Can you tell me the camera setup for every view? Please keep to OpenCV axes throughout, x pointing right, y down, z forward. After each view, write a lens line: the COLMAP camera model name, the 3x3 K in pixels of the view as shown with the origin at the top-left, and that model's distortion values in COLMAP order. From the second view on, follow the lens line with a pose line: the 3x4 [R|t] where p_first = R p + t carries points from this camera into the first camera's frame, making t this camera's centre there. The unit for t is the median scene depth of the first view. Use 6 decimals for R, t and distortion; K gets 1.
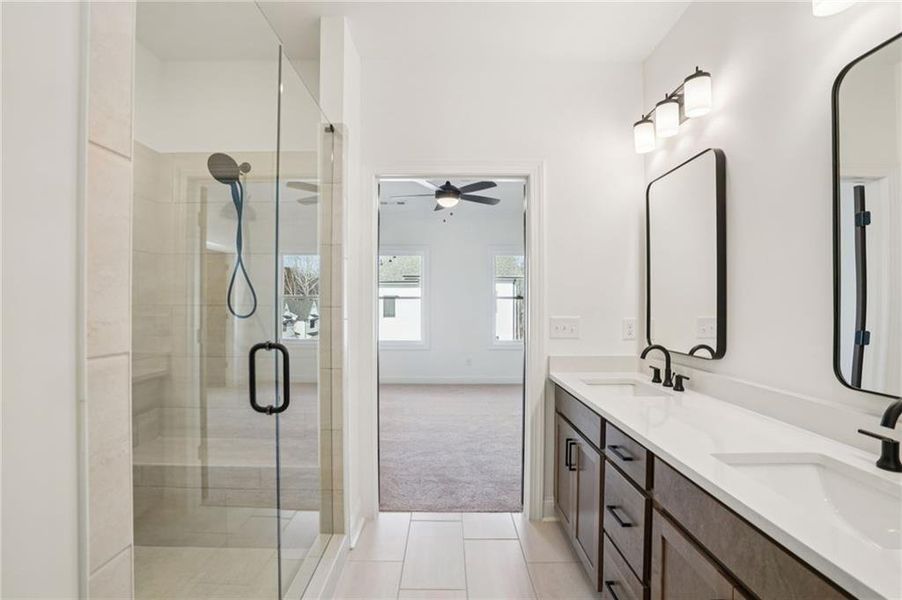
lens RADIAL K [[436.5, 0, 450.3], [0, 436.5, 297.0], [0, 0, 1]] dist [-0.036083, 0.011425]
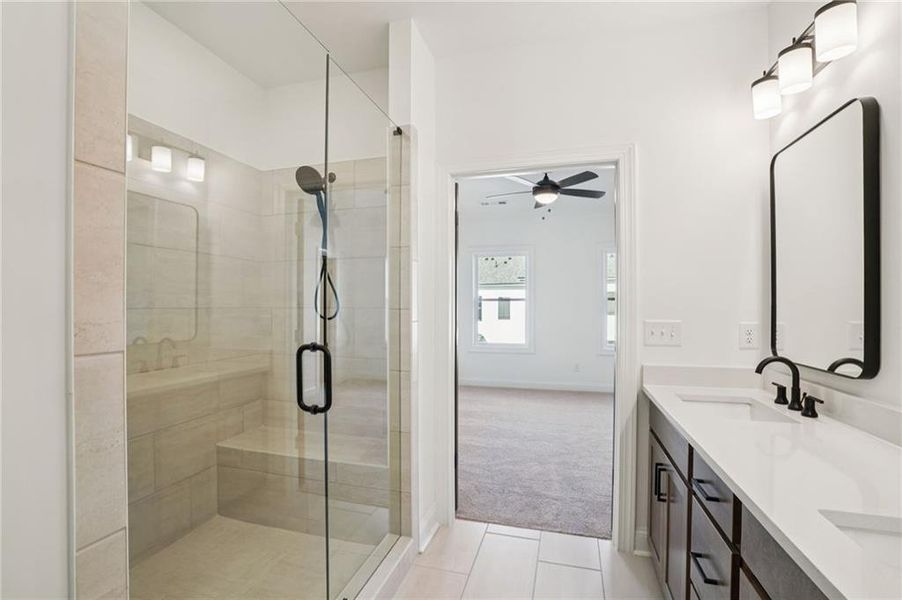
lens RADIAL K [[436.5, 0, 445.3], [0, 436.5, 301.4], [0, 0, 1]] dist [-0.036083, 0.011425]
pose [[0.957254, -0.005388, -0.289198, 0.106943], [0.006804, 0.999969, 0.003891, 0.001522], [0.289168, -0.005692, 0.957262, 0.062973]]
